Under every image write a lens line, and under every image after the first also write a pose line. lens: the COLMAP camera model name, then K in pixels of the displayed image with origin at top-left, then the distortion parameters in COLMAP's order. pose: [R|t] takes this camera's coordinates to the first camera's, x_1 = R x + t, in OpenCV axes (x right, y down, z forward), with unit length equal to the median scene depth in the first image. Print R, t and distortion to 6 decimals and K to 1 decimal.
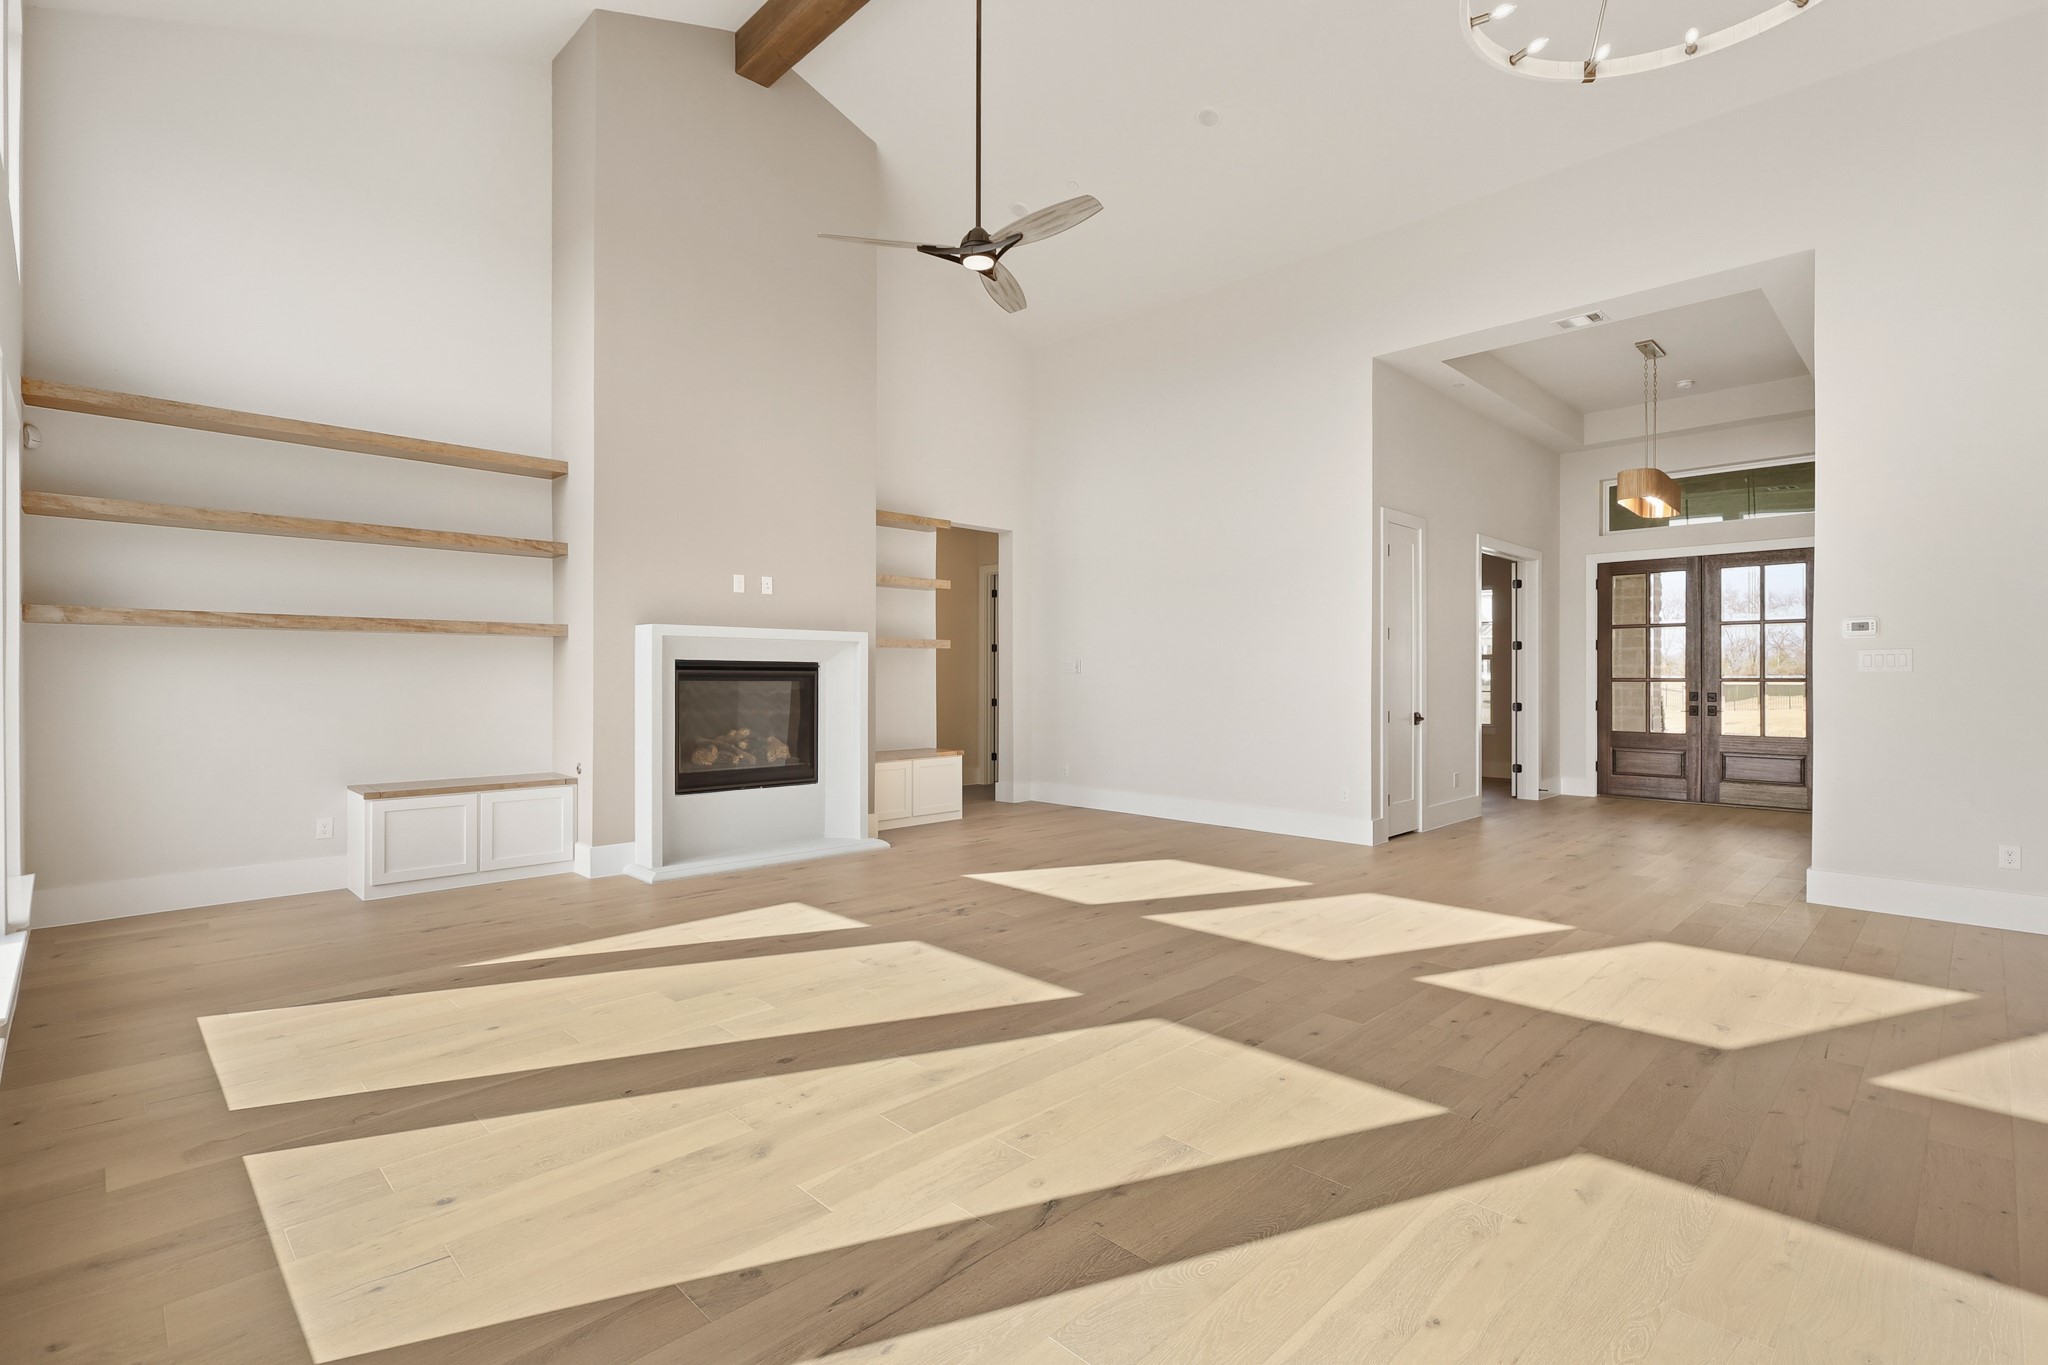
lens RADIAL K [[951.7, 0, 1011.2], [0, 951.7, 668.8], [0, 0, 1]] dist [-0.004076, 0.001304]
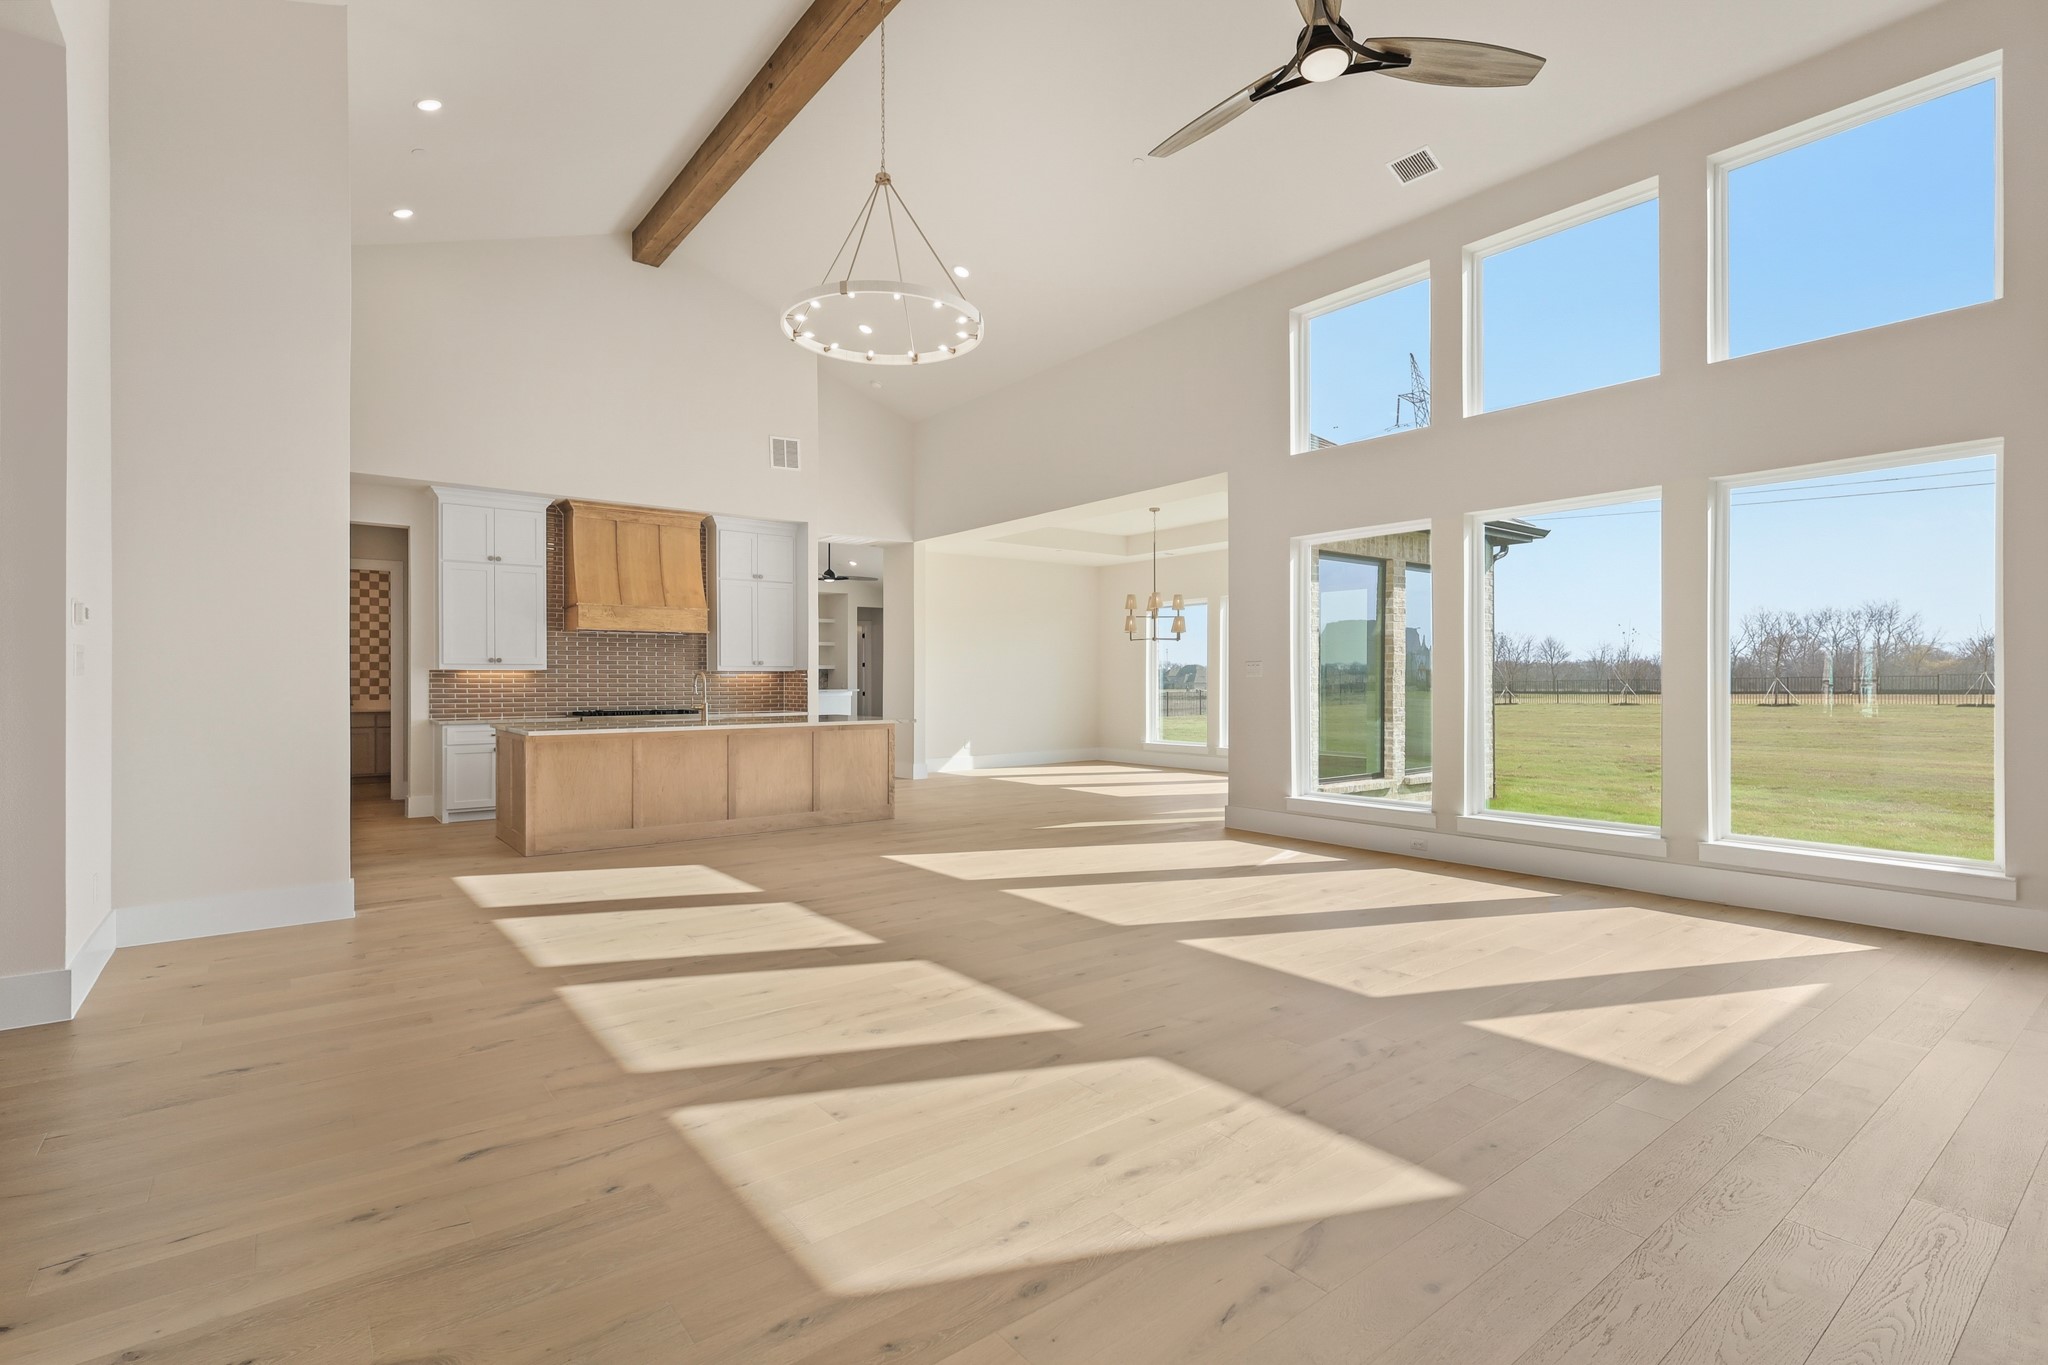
lens RADIAL K [[951.7, 0, 1009.1], [0, 951.7, 682.6], [0, 0, 1]] dist [-0.004076, 0.001304]
pose [[-0.992399, 0.000203, 0.123065, 0.079311], [-0.000217, 0.999994, -0.003404, 0.008084], [-0.123065, -0.003405, -0.992393, 1.284327]]
